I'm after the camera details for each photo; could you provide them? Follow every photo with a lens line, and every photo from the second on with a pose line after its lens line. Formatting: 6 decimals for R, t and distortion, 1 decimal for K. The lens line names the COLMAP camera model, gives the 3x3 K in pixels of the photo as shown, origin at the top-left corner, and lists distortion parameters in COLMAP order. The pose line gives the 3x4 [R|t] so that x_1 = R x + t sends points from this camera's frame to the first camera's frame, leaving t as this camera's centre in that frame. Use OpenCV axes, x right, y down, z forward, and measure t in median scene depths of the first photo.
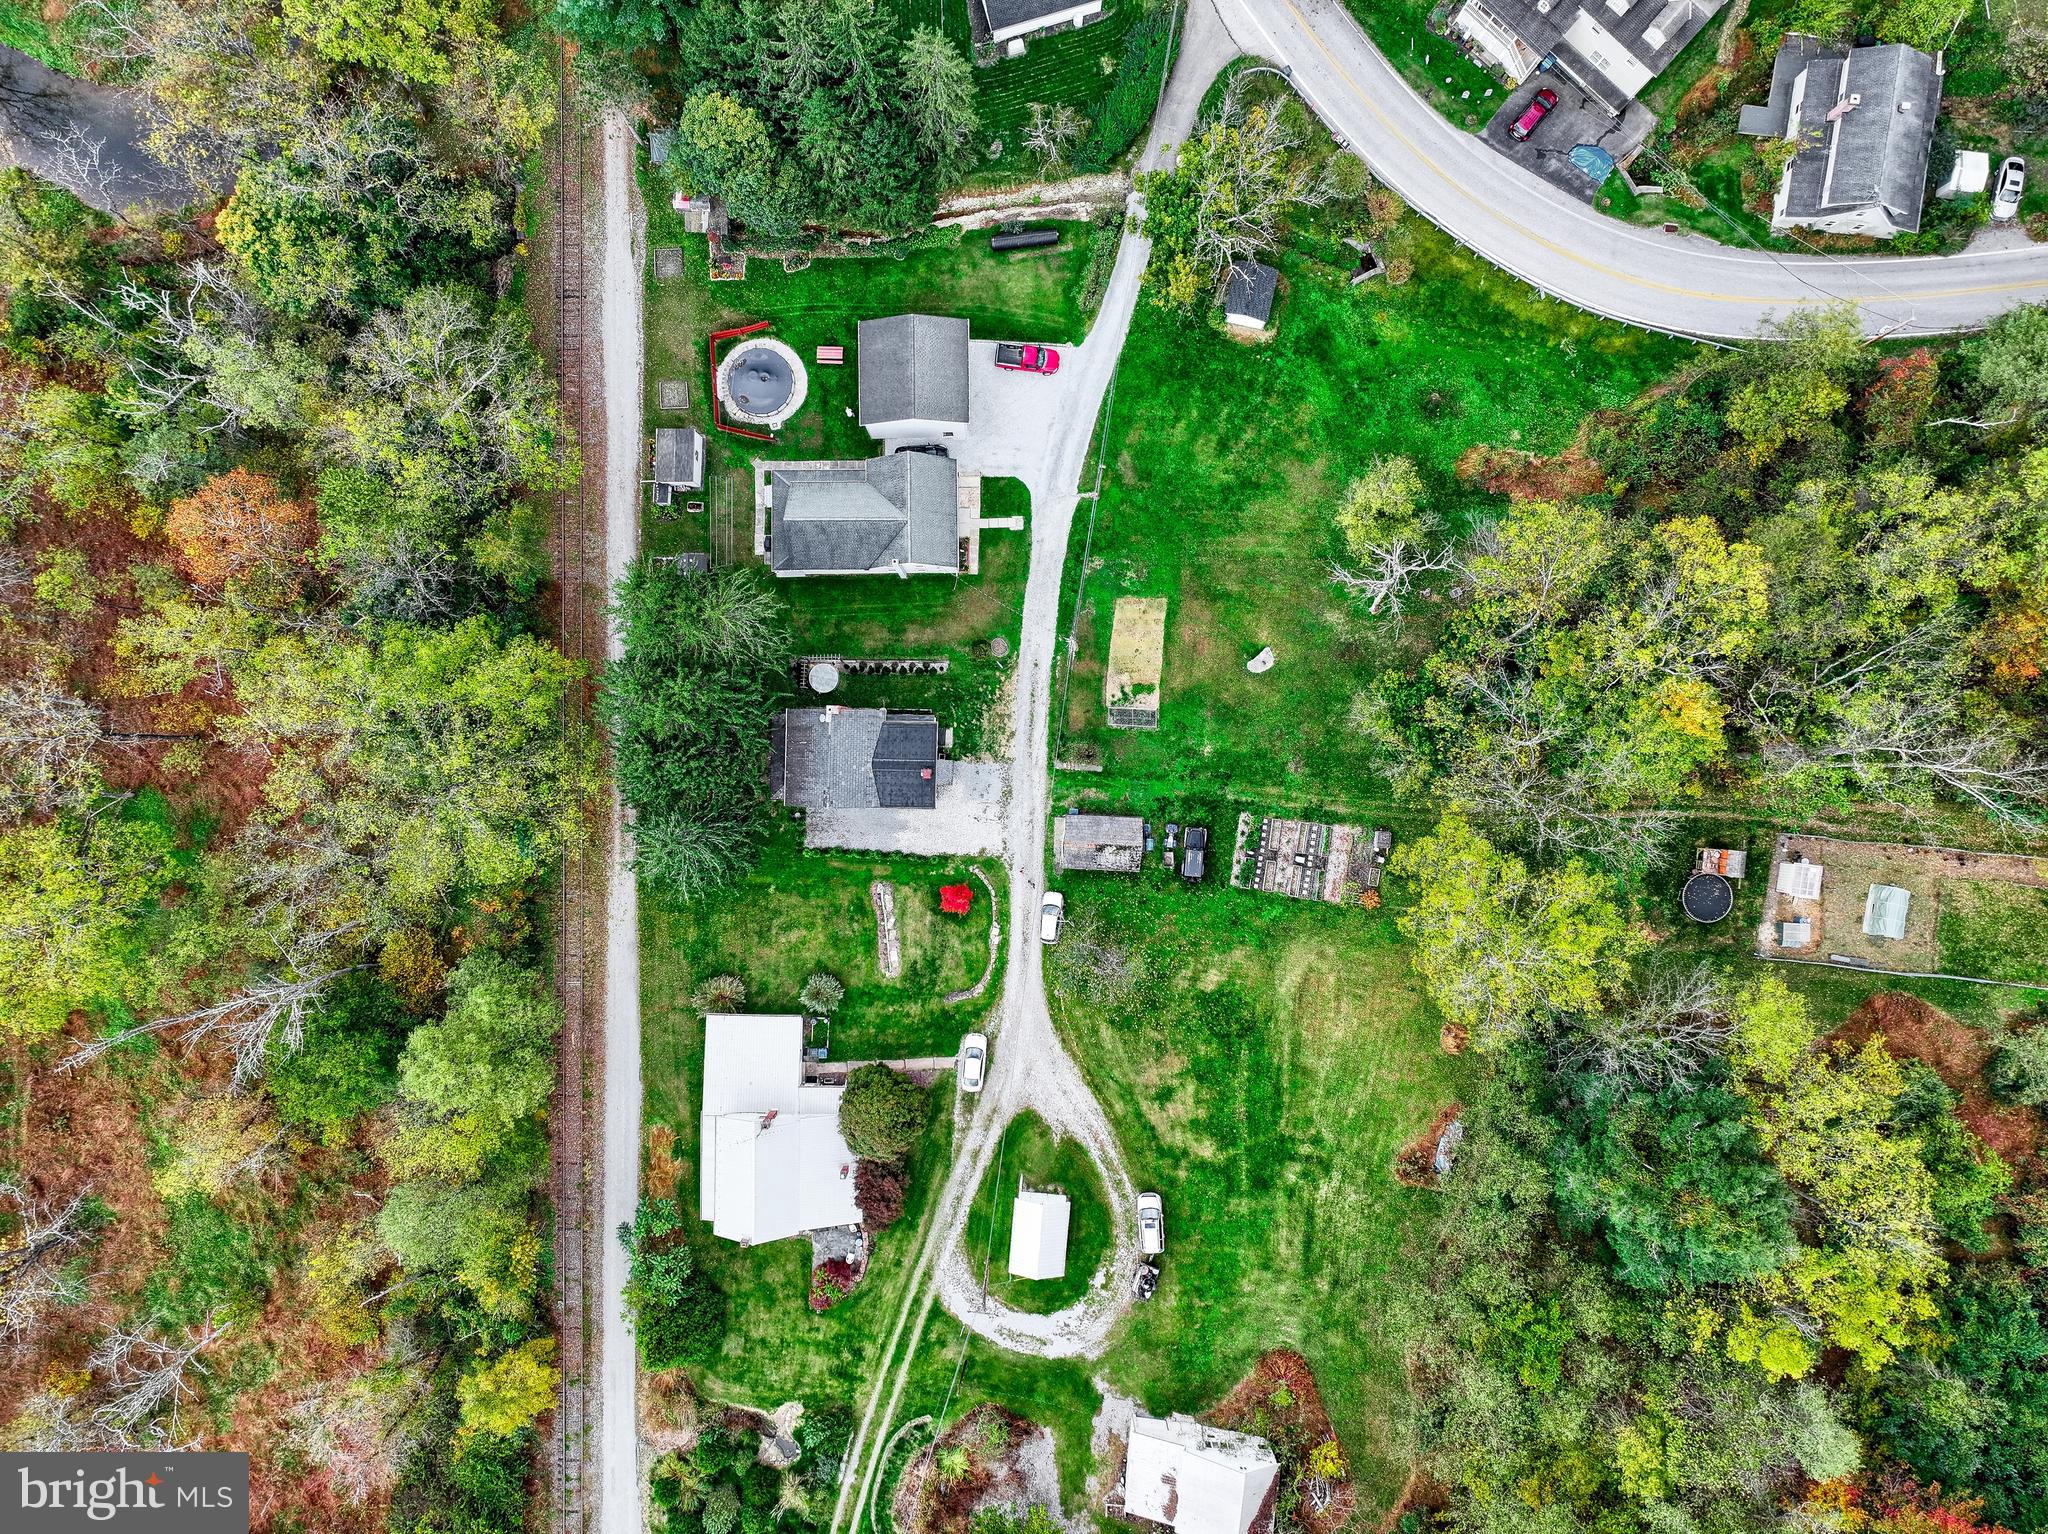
lens RADIAL K [[1443.9, 0, 1024.0], [0, 1443.9, 767.0], [0, 0, 1]] dist [0.006328, 0.003738]
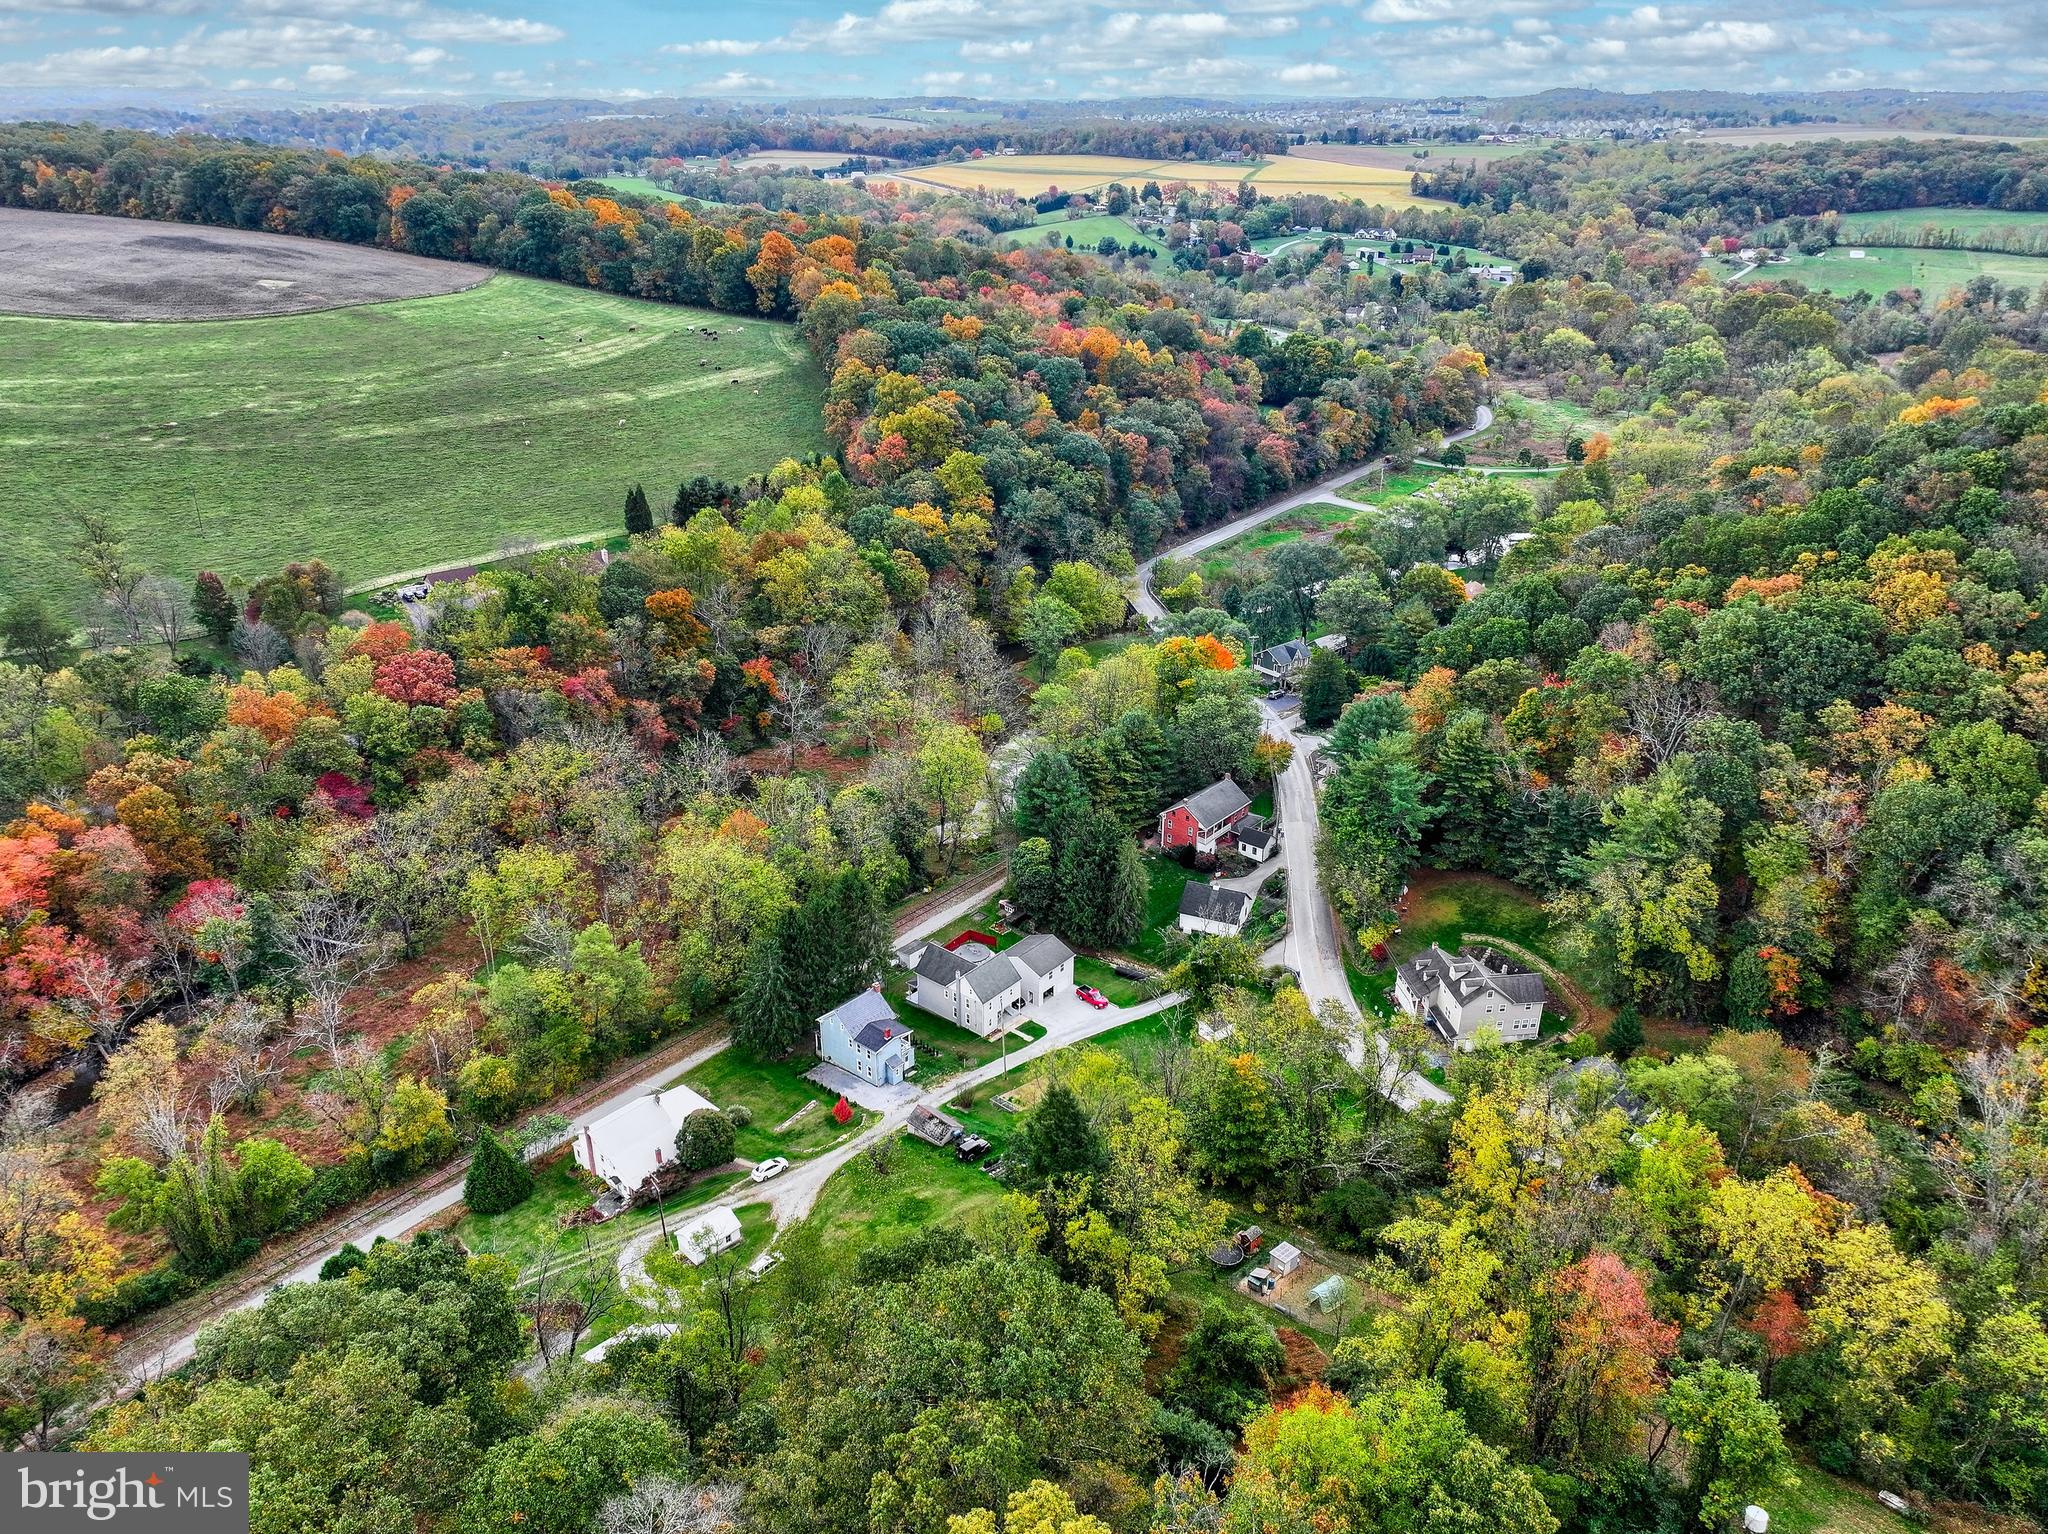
lens RADIAL K [[1443.9, 0, 1024.0], [0, 1443.9, 767.0], [0, 0, 1]] dist [0.006328, 0.003738]
pose [[0.764538, 0.270001, -0.585305, 0.912070], [-0.644524, 0.308327, -0.699660, 0.938695], [-0.008443, 0.912159, 0.409750, 0.014714]]
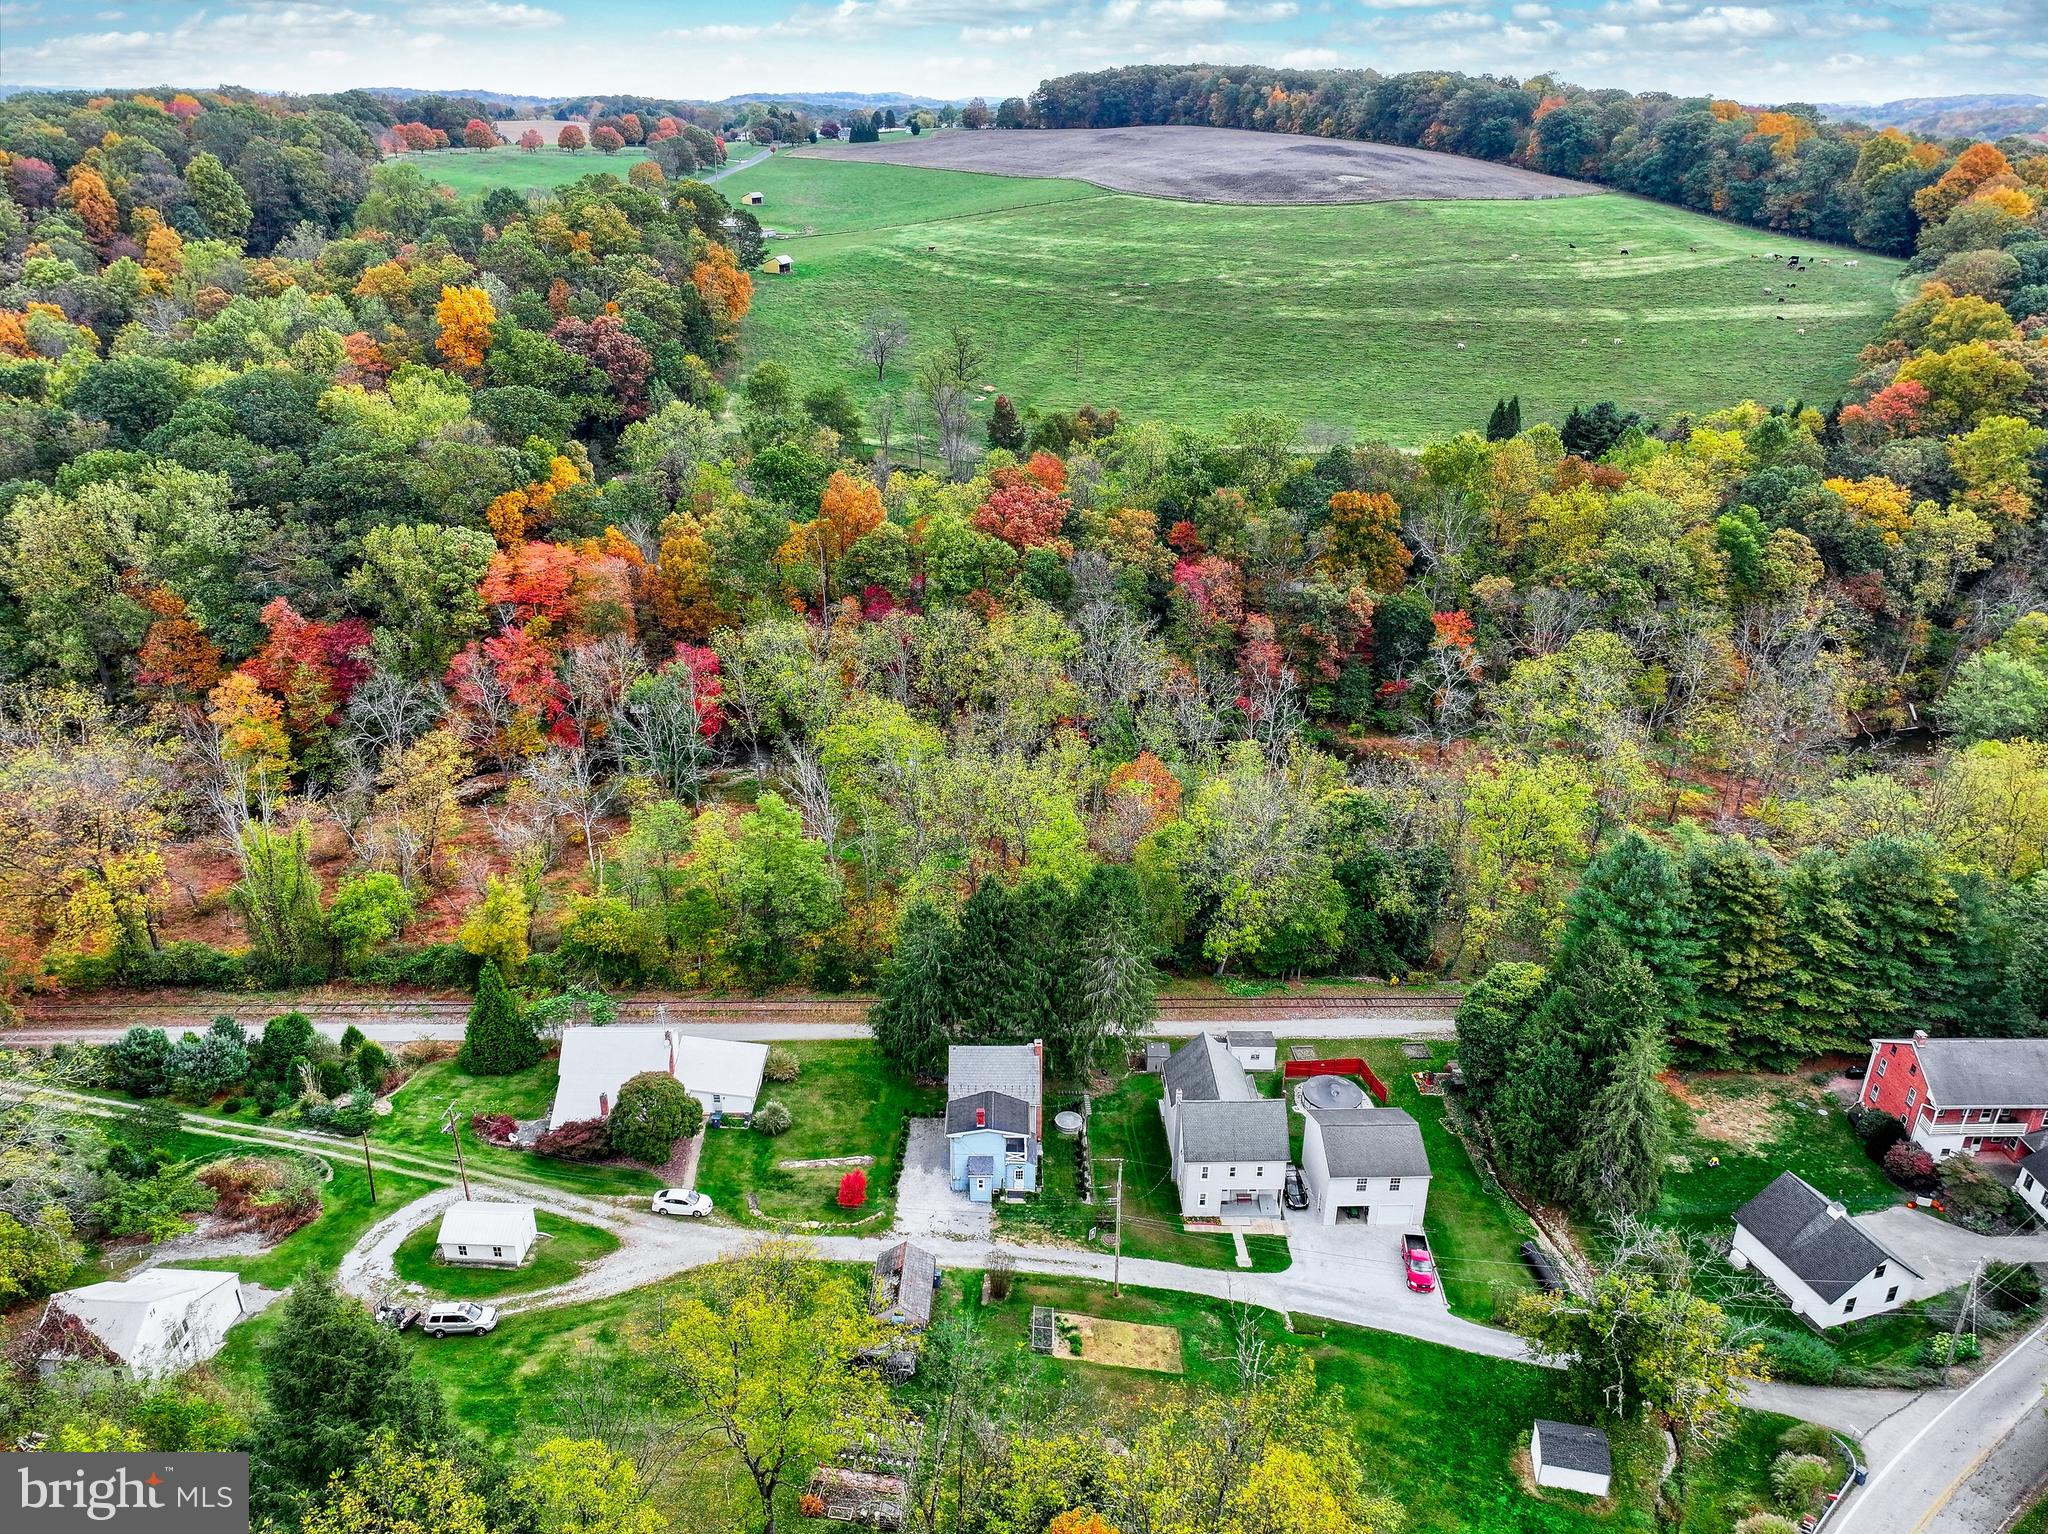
lens RADIAL K [[1441.1, 0, 1024.0], [0, 1441.1, 767.0], [0, 0, 1]] dist [-0.007058, 0.025618]
pose [[0.026549, 0.413048, -0.910322, 0.727668], [-0.999500, -0.004687, -0.031276, 0.006066], [-0.017185, 0.910697, 0.412717, 0.324191]]
